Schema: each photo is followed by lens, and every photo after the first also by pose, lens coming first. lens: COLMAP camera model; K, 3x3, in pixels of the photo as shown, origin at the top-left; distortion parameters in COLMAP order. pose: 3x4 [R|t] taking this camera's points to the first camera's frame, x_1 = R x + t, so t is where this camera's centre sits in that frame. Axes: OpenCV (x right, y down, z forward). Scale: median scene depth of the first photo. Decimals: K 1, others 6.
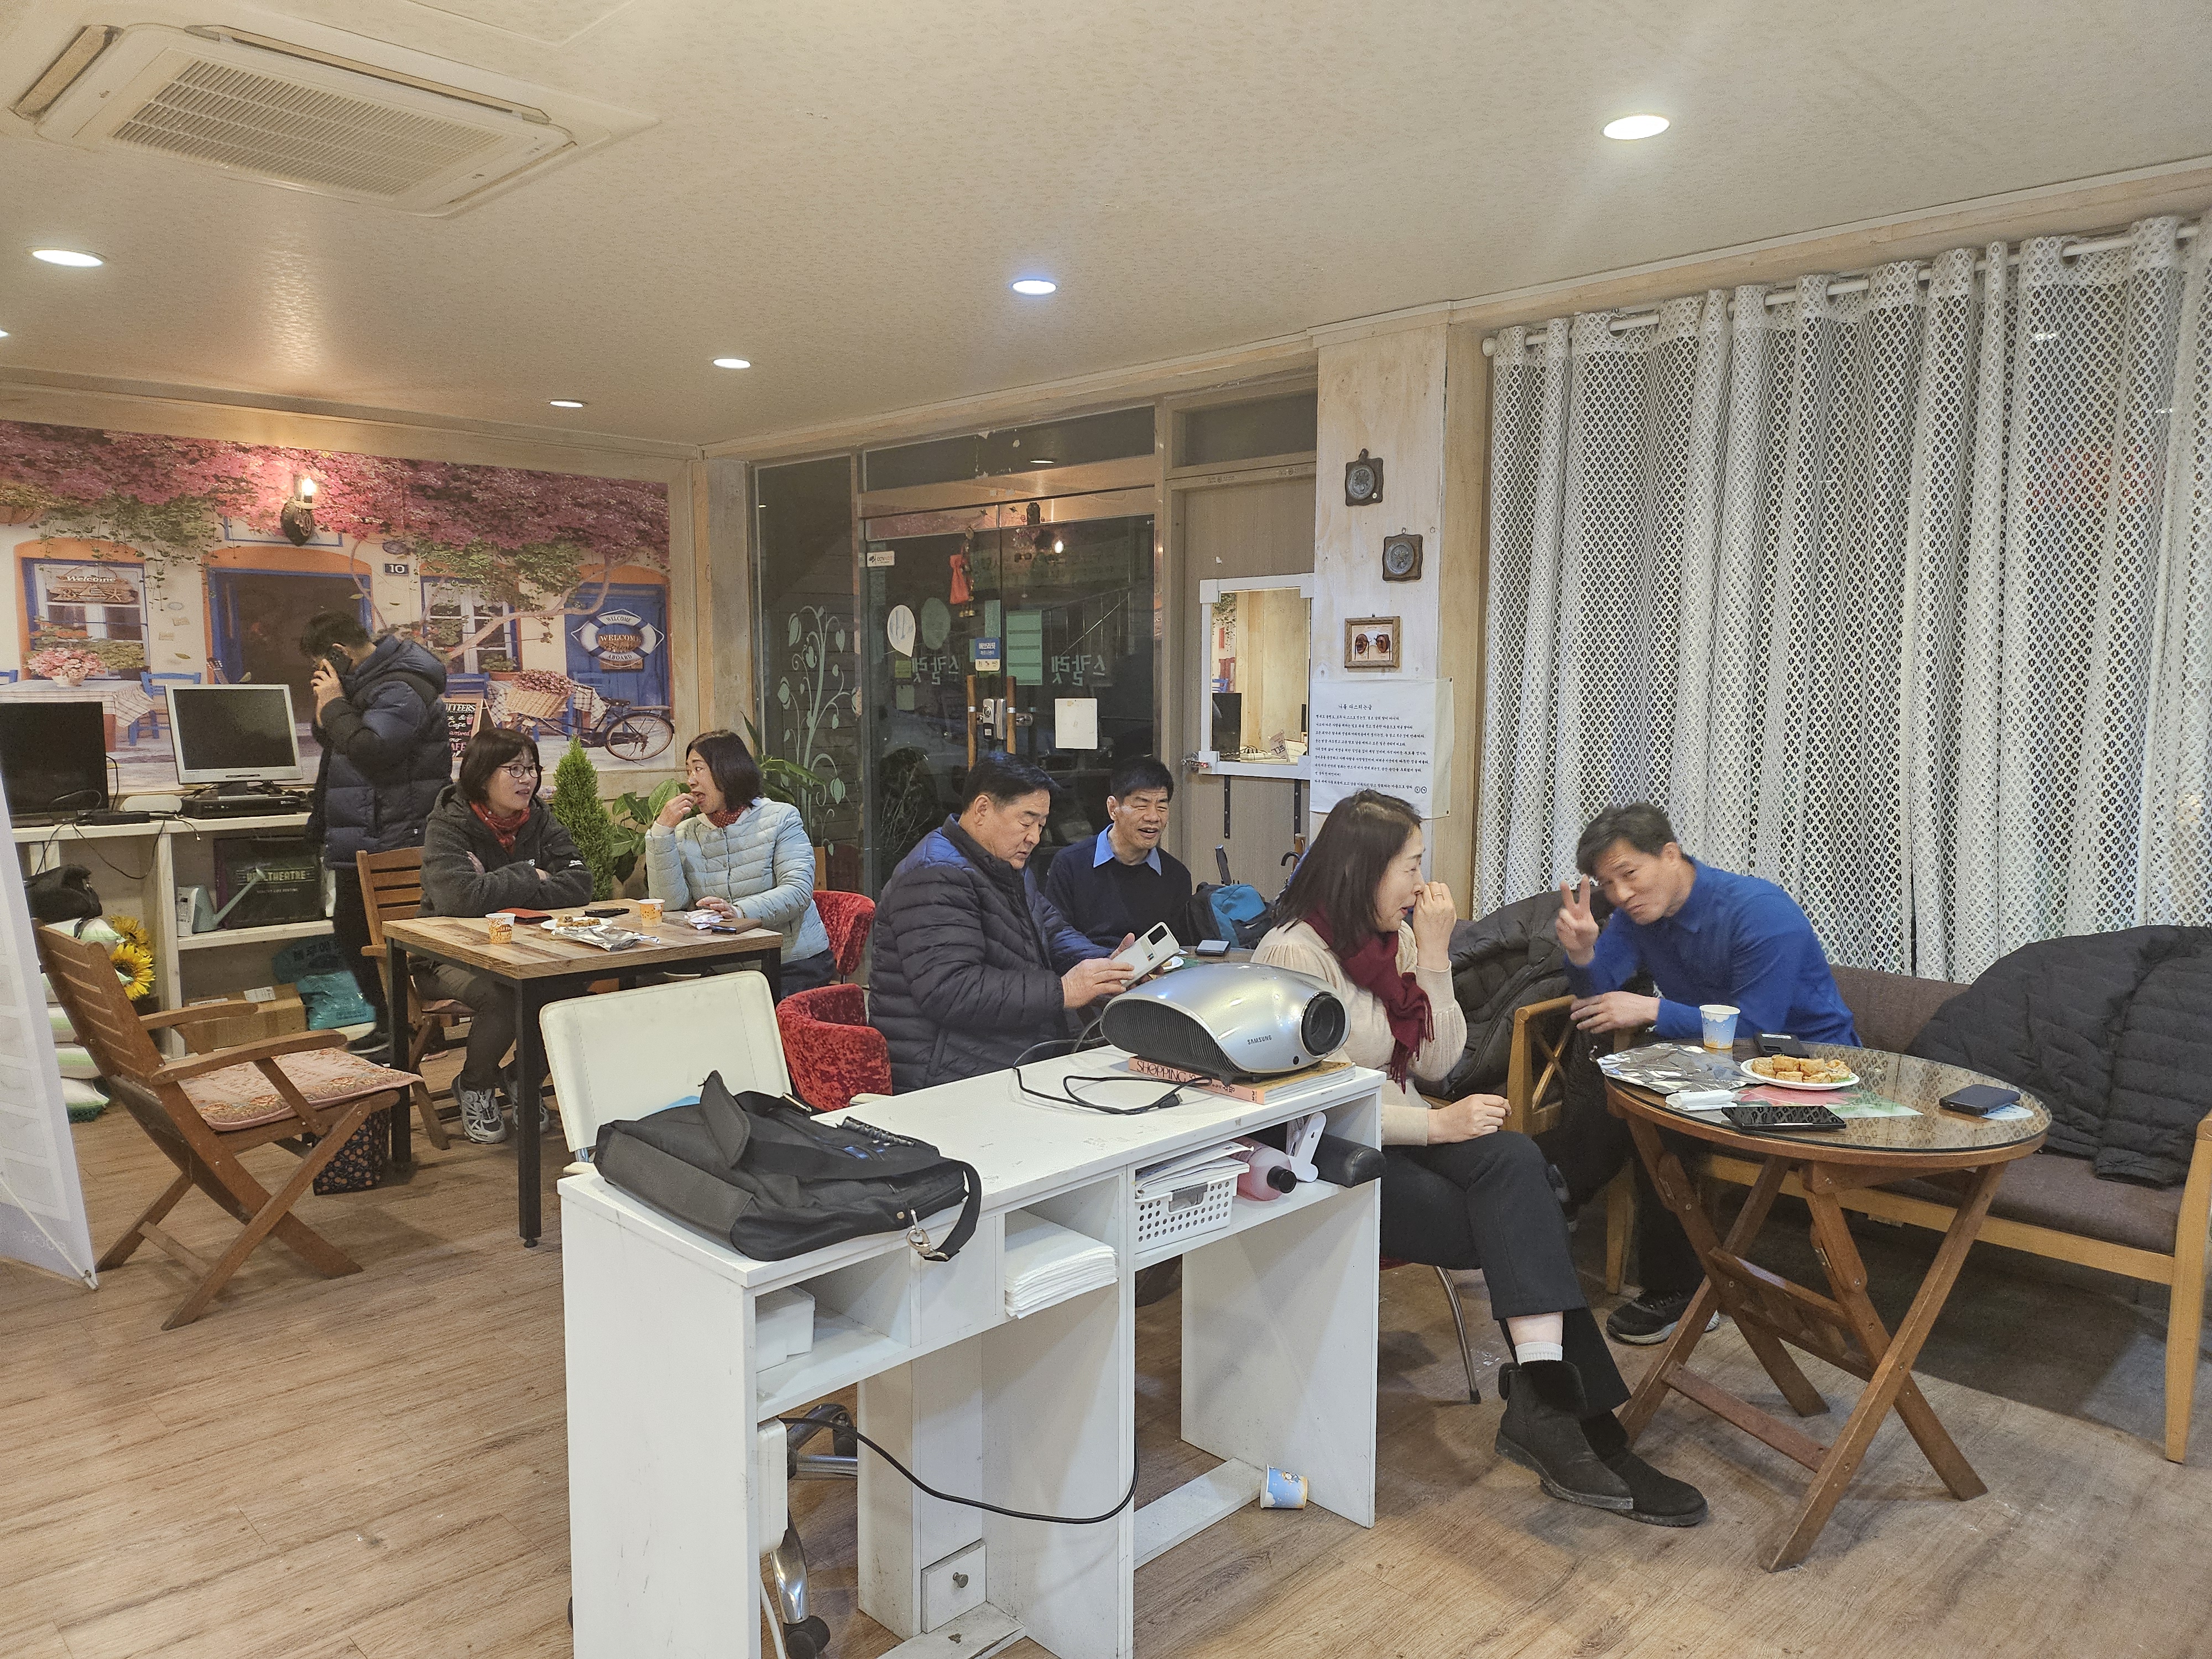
lens RADIAL K [[1540.1, 0, 1119.2], [0, 1540.1, 848.8], [0, 0, 1]] dist [0.075150, -0.076616]
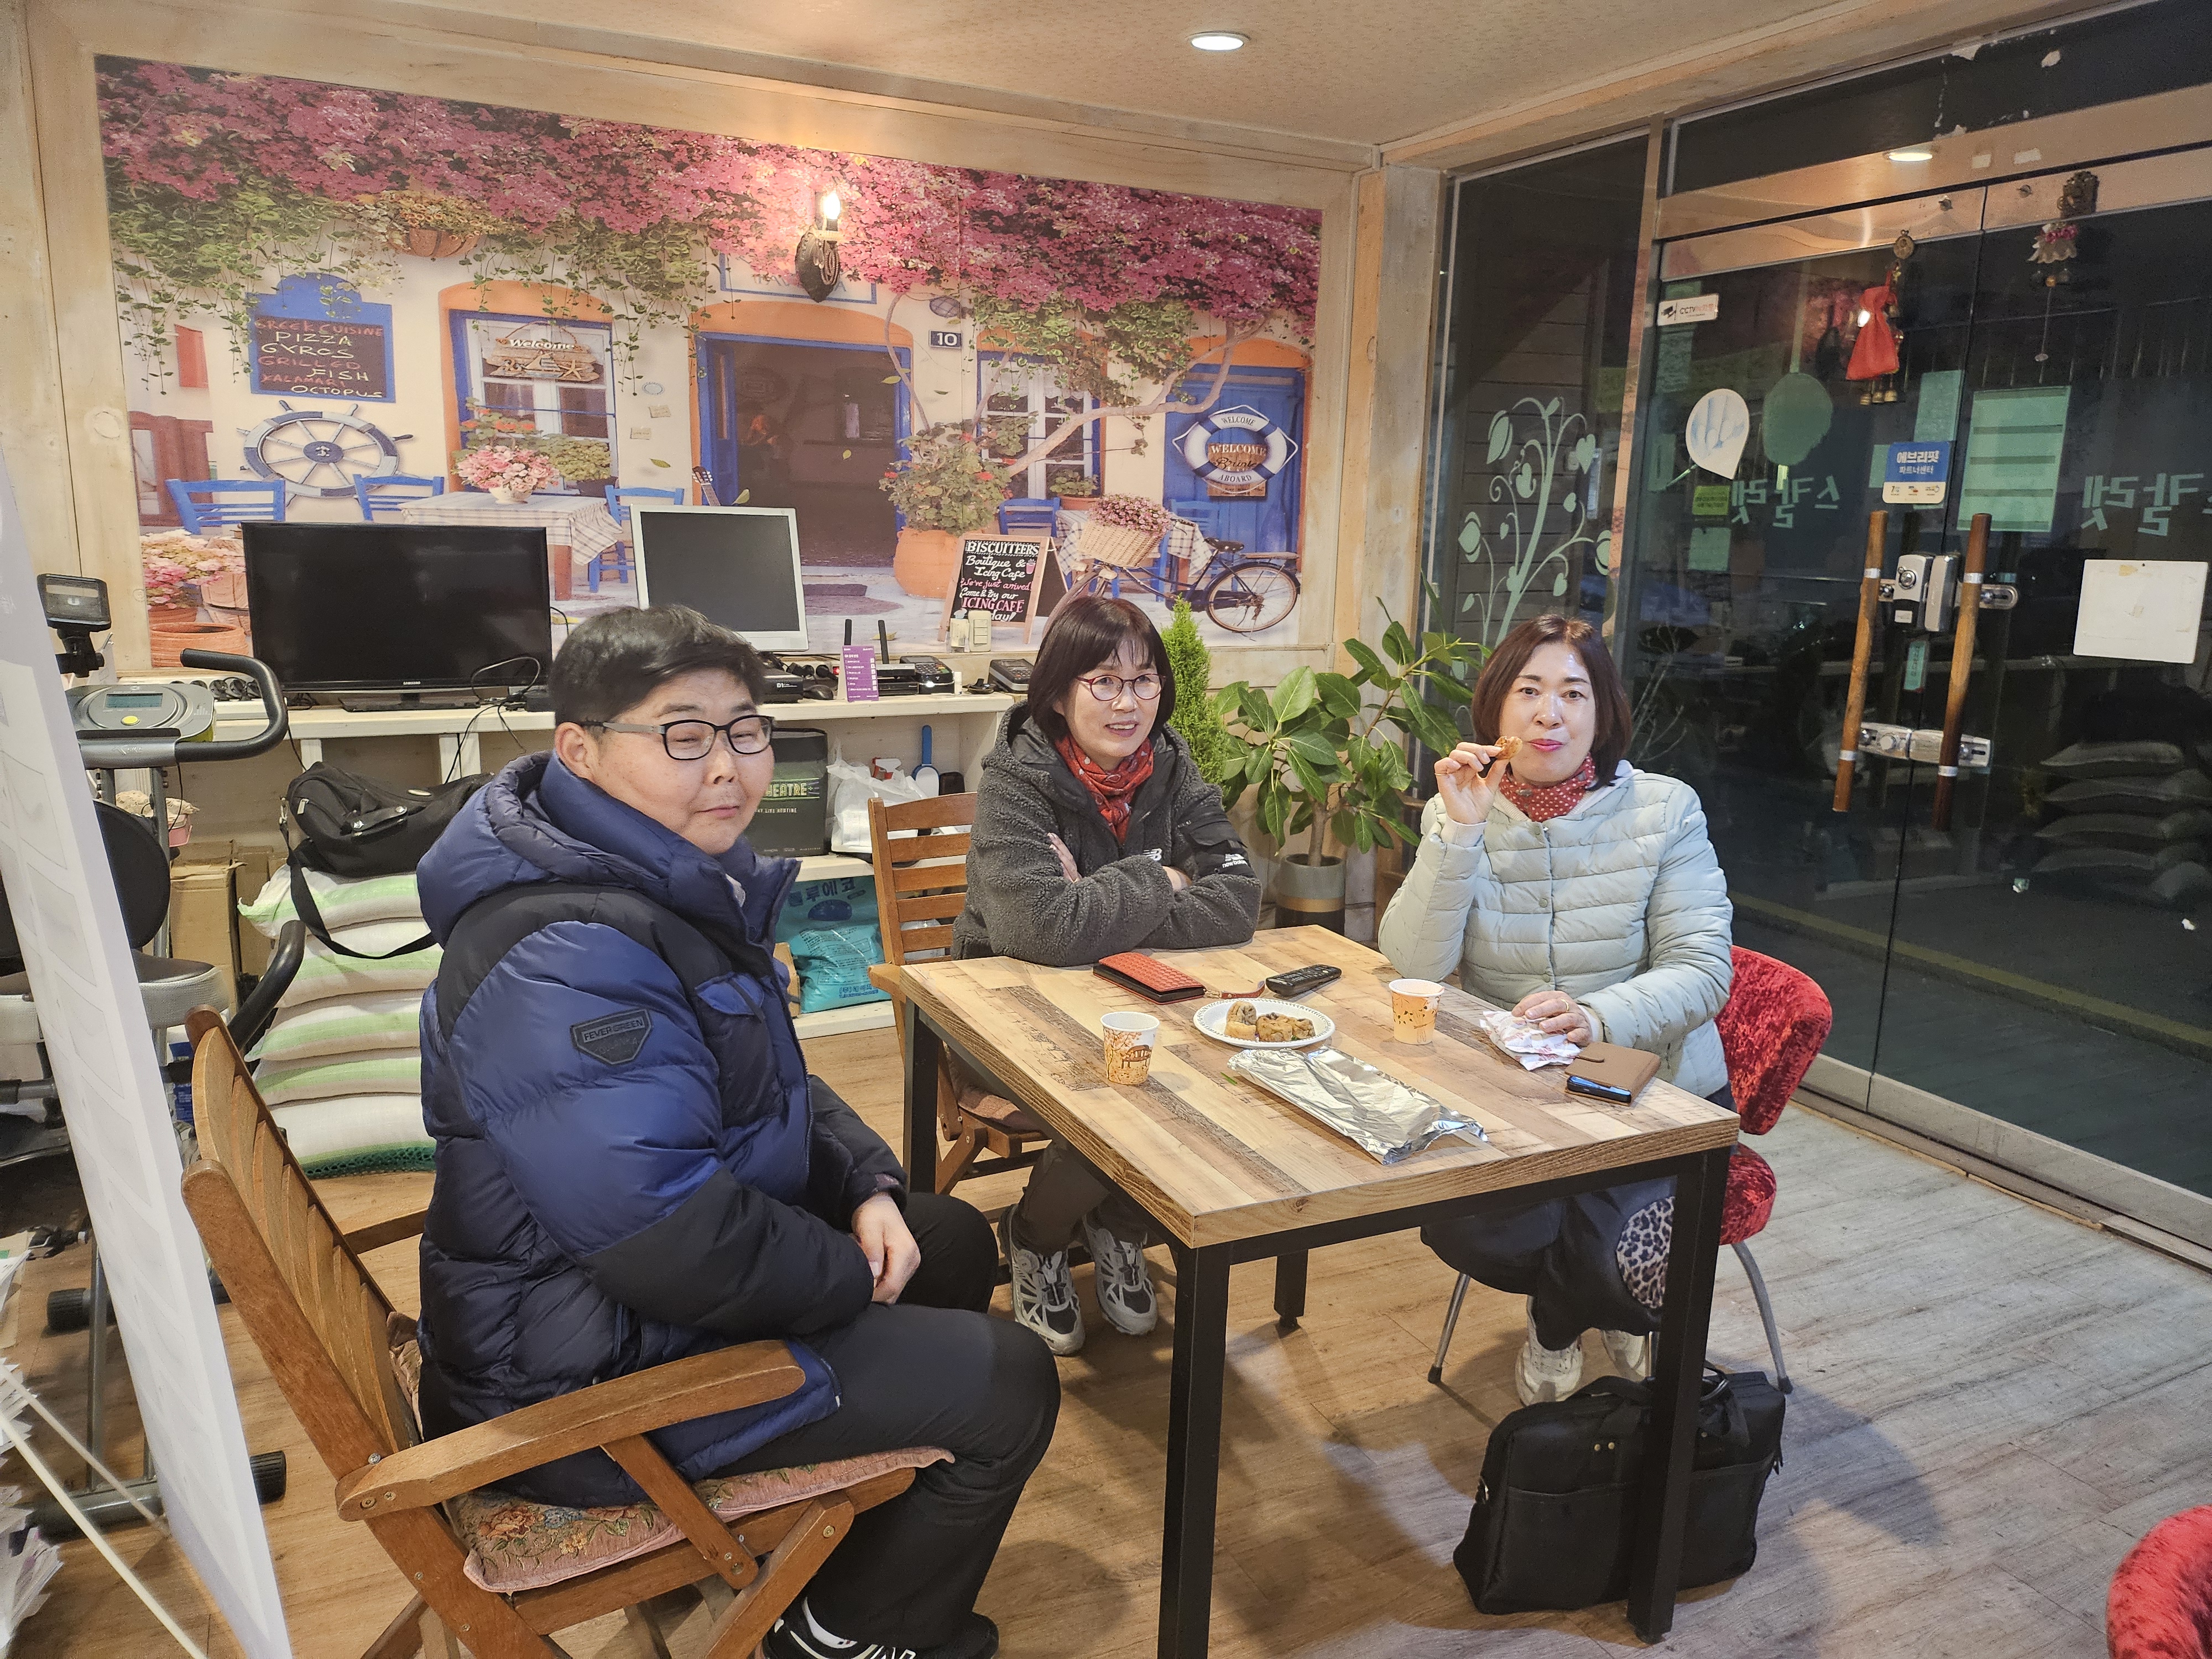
lens RADIAL K [[1536.1, 0, 1106.0], [0, 1536.1, 829.5], [0, 0, 1]] dist [0.059117, -0.067227]
pose [[0.948881, 0.084193, -0.304198, -0.179608], [-0.057253, 0.993691, 0.096434, -0.037318], [0.310398, -0.074088, 0.947715, 0.379985]]
